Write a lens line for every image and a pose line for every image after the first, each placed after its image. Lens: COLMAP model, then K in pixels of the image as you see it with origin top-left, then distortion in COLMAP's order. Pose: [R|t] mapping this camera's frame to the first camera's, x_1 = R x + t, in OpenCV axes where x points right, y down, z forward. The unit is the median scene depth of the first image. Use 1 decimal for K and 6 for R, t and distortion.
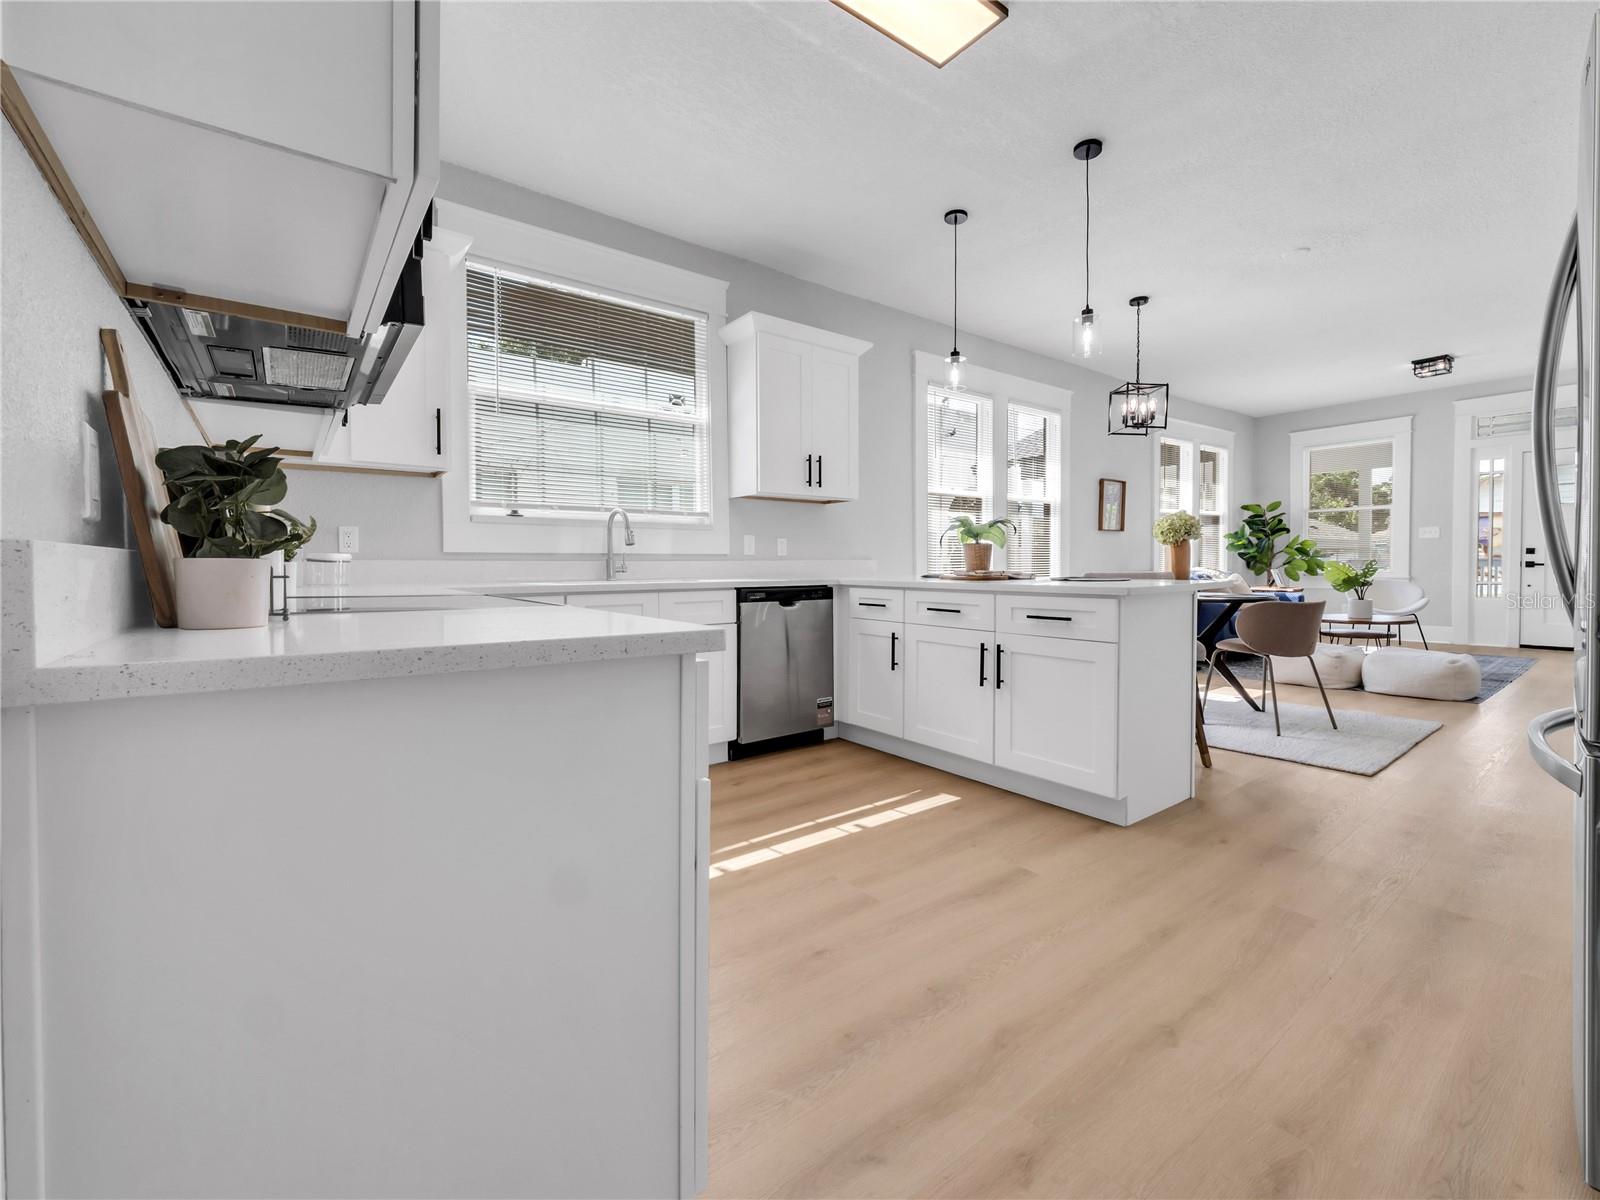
lens RADIAL K [[674.9, 0, 795.9], [0, 674.9, 556.9], [0, 0, 1]] dist [-0.010584, -0.000285]
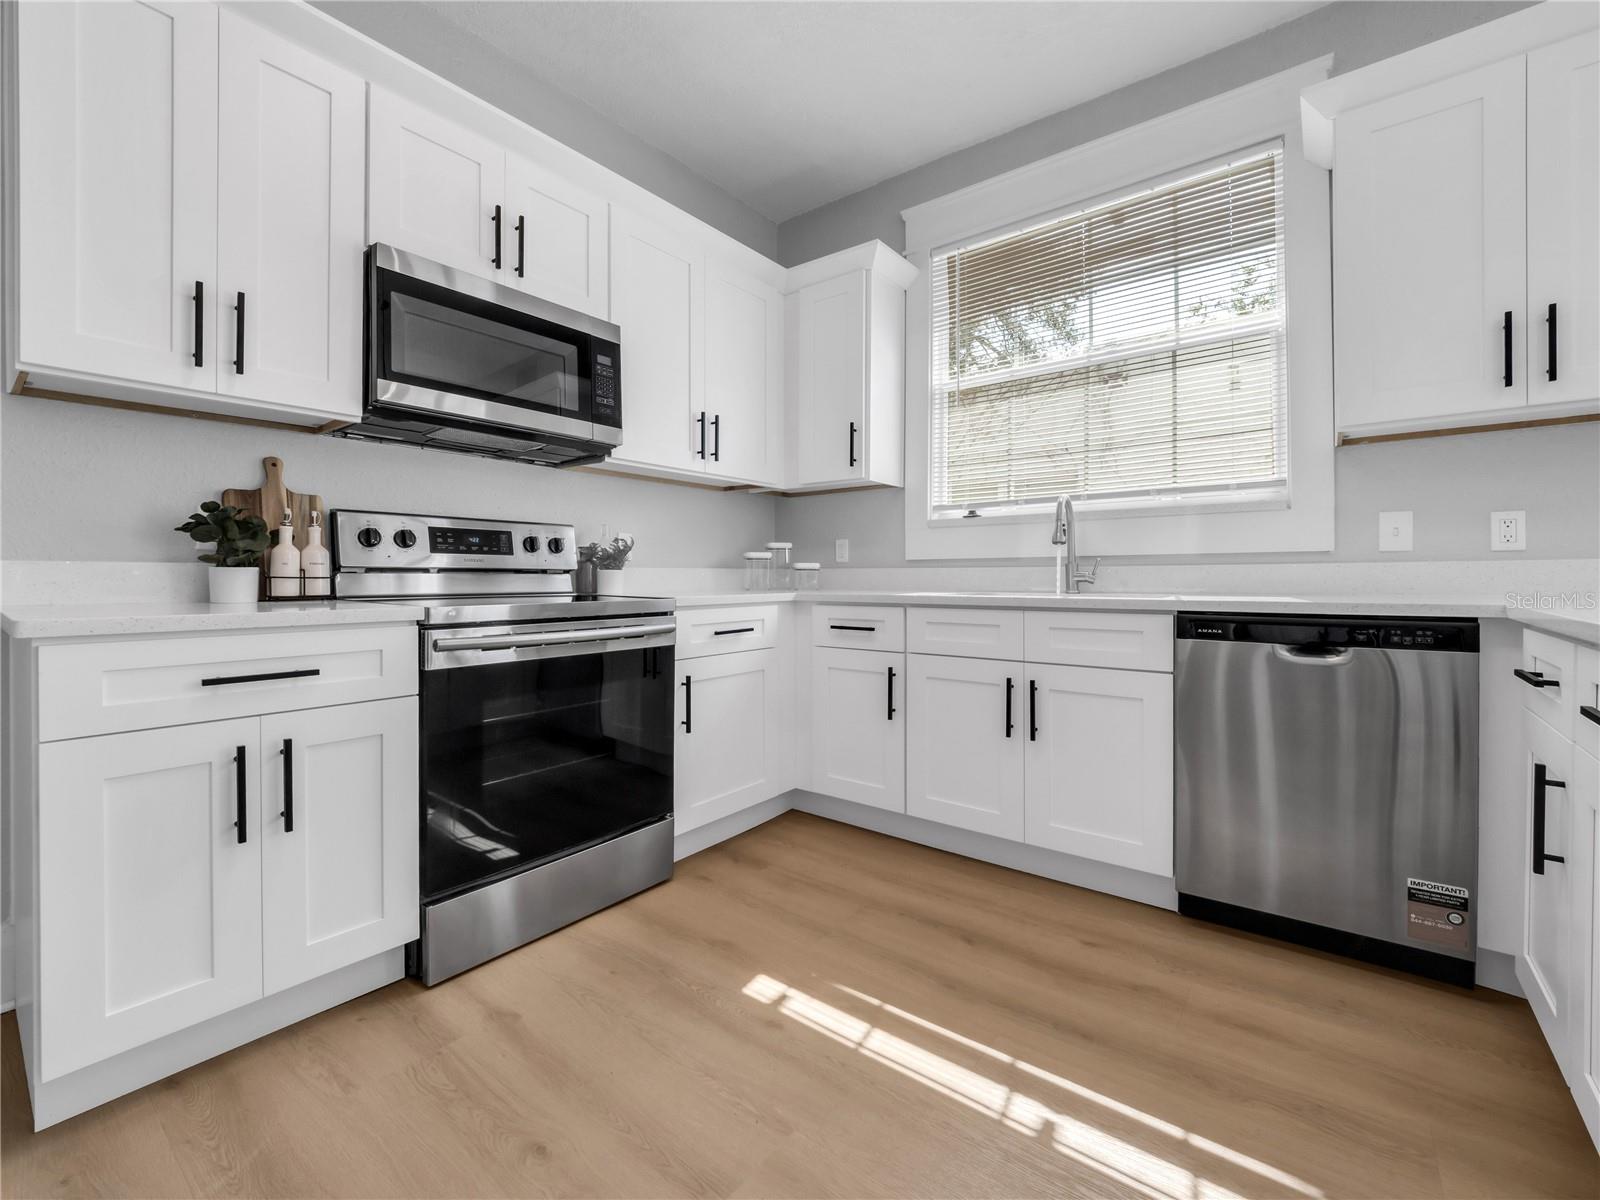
lens RADIAL K [[669.4, 0, 802.7], [0, 669.4, 577.6], [0, 0, 1]] dist [-0.008348, -0.000610]
pose [[0.270544, 0.003237, -0.962702, 0.298779], [0.013410, 0.999885, 0.007130, 0.007710], [0.962614, -0.014838, 0.270469, 0.449453]]
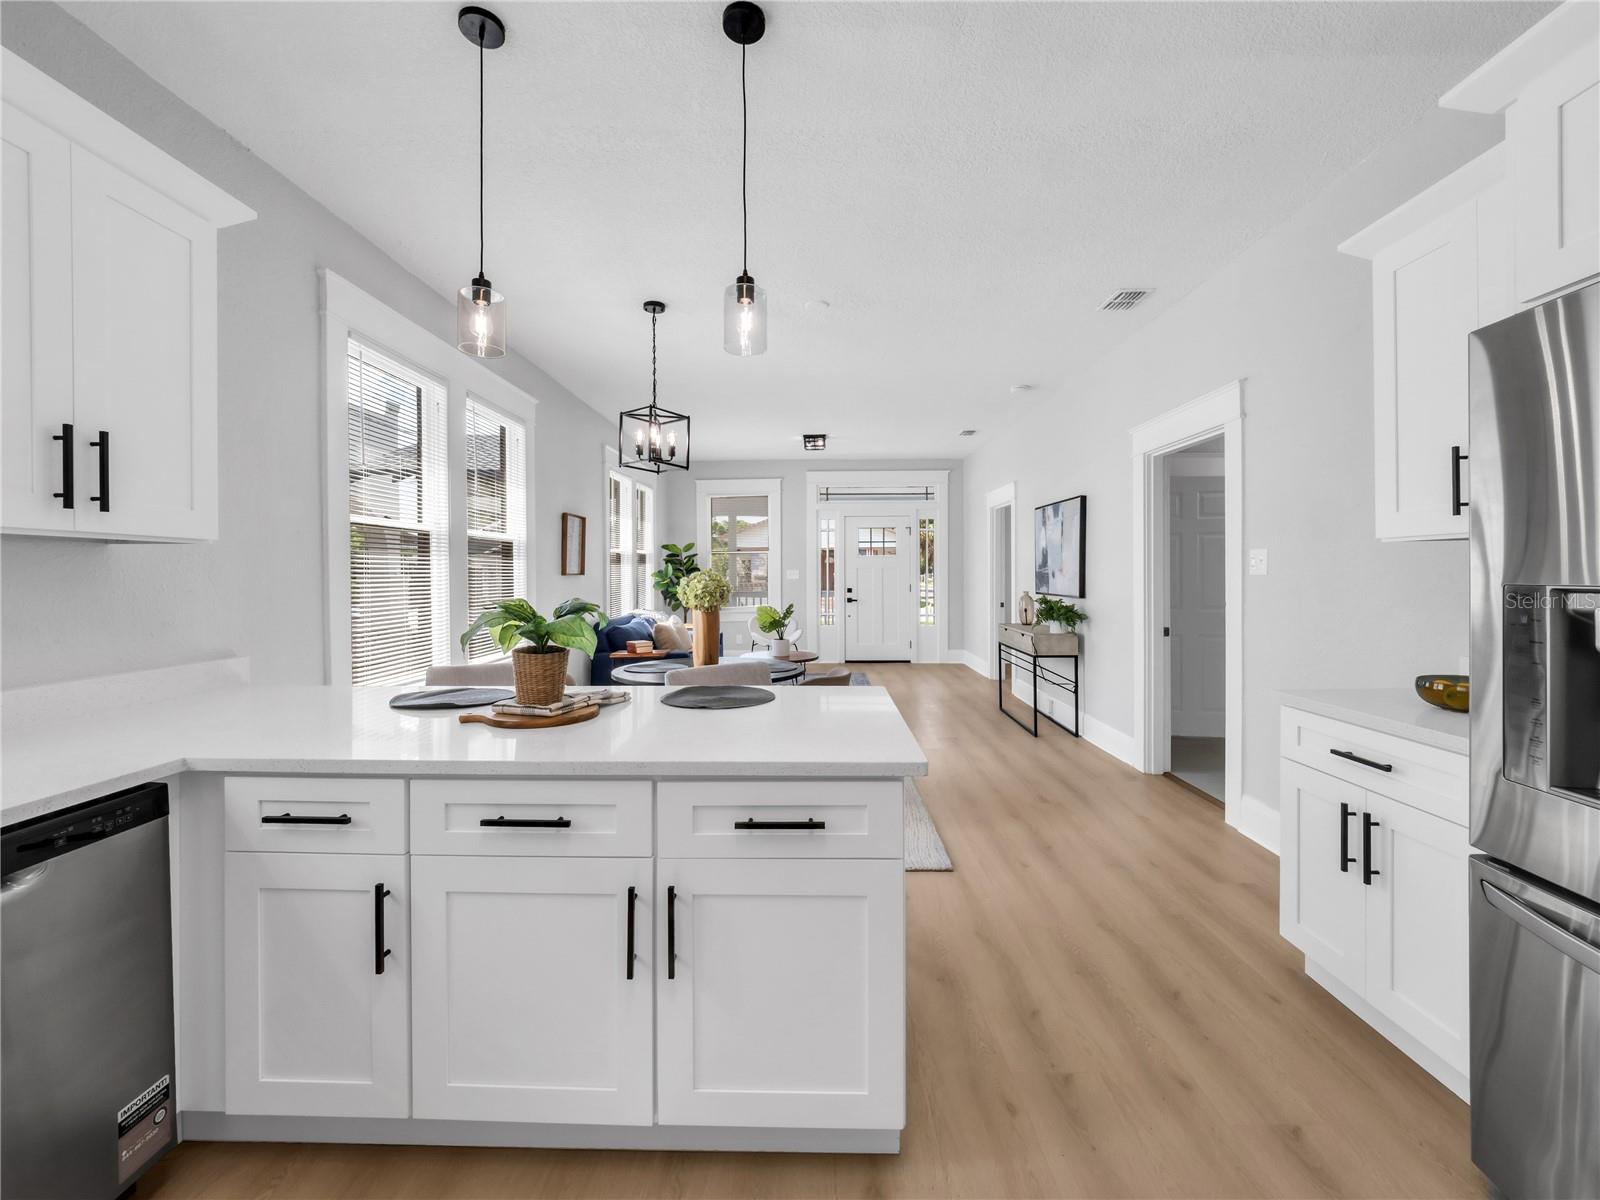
lens RADIAL K [[663.3, 0, 803.4], [0, 663.3, 582.2], [0, 0, 1]] dist [-0.004282, -0.000511]
pose [[0.620388, -0.002791, 0.784290, -0.013382], [-0.007368, 0.999929, 0.009387, -0.068764], [-0.784261, -0.011602, 0.620323, 0.441808]]
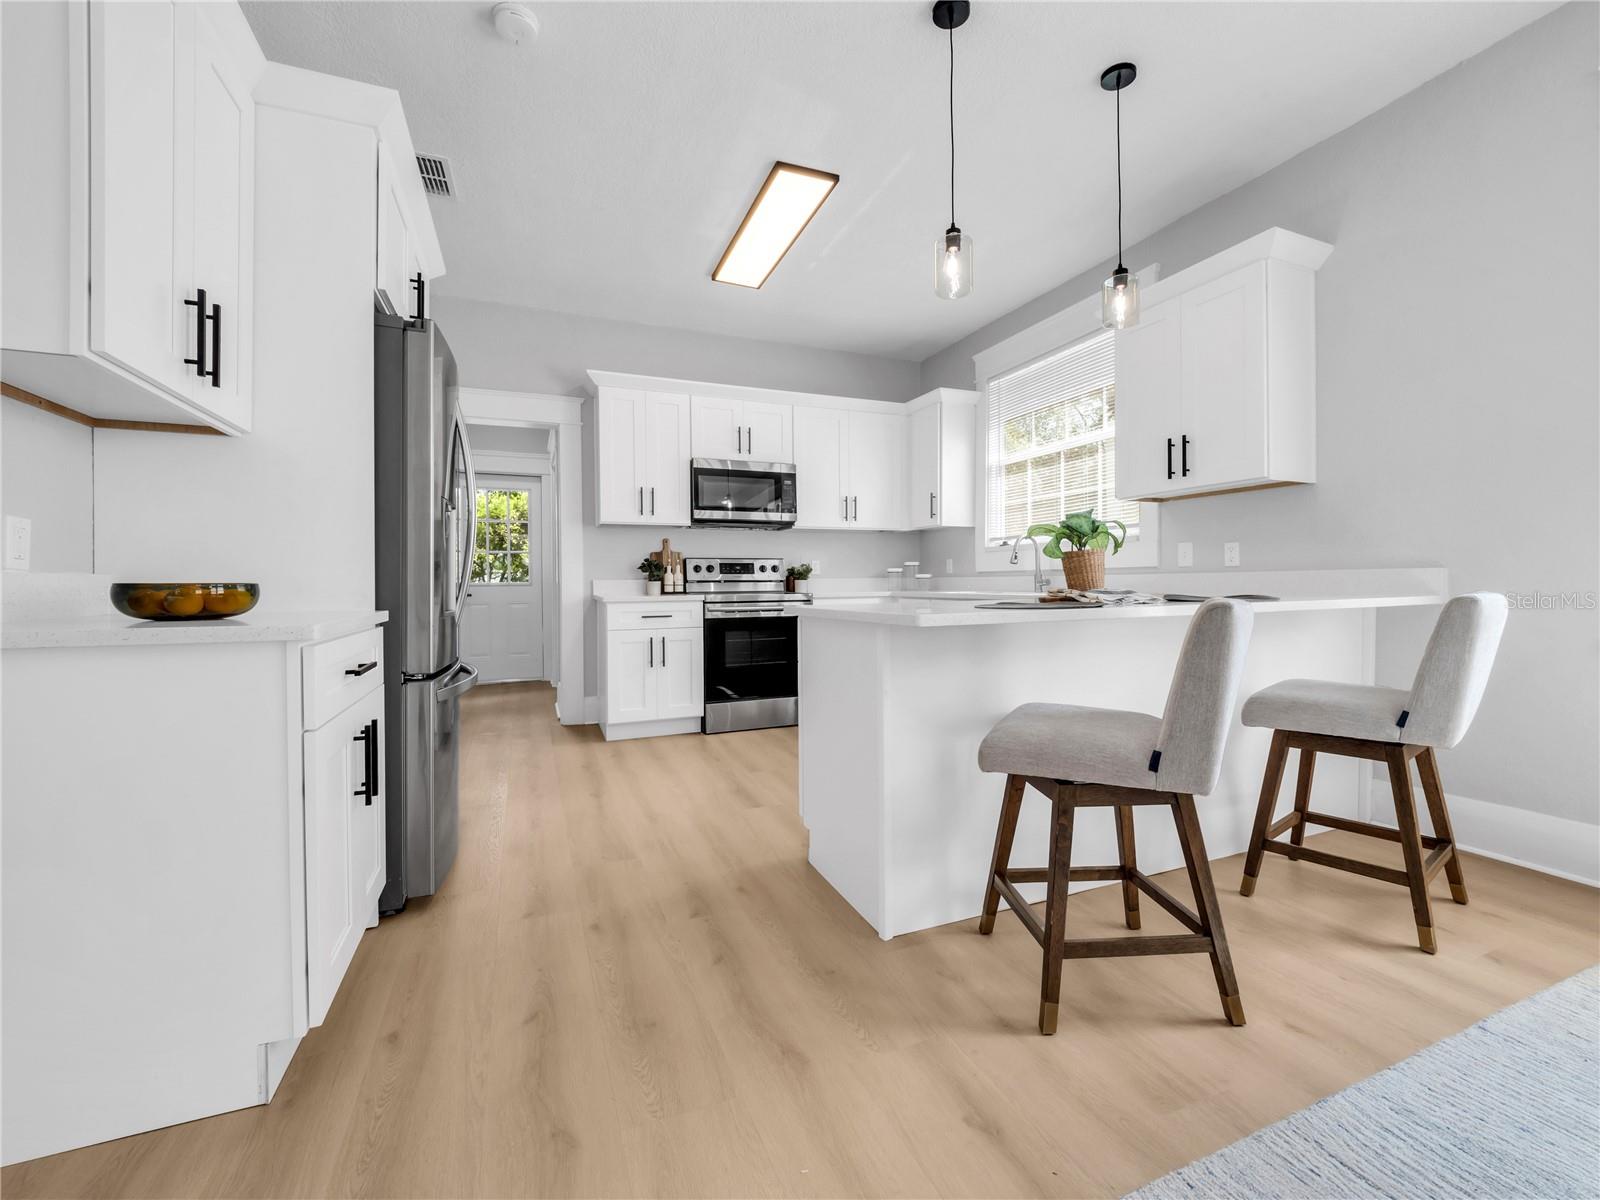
lens RADIAL K [[669.4, 0, 802.7], [0, 669.4, 577.6], [0, 0, 1]] dist [-0.008348, -0.000610]
pose [[-0.254619, 0.000418, -0.967041, 0.874285], [0.022776, 0.999725, -0.005565, 0.005093], [0.966773, -0.023442, -0.254558, 0.774247]]
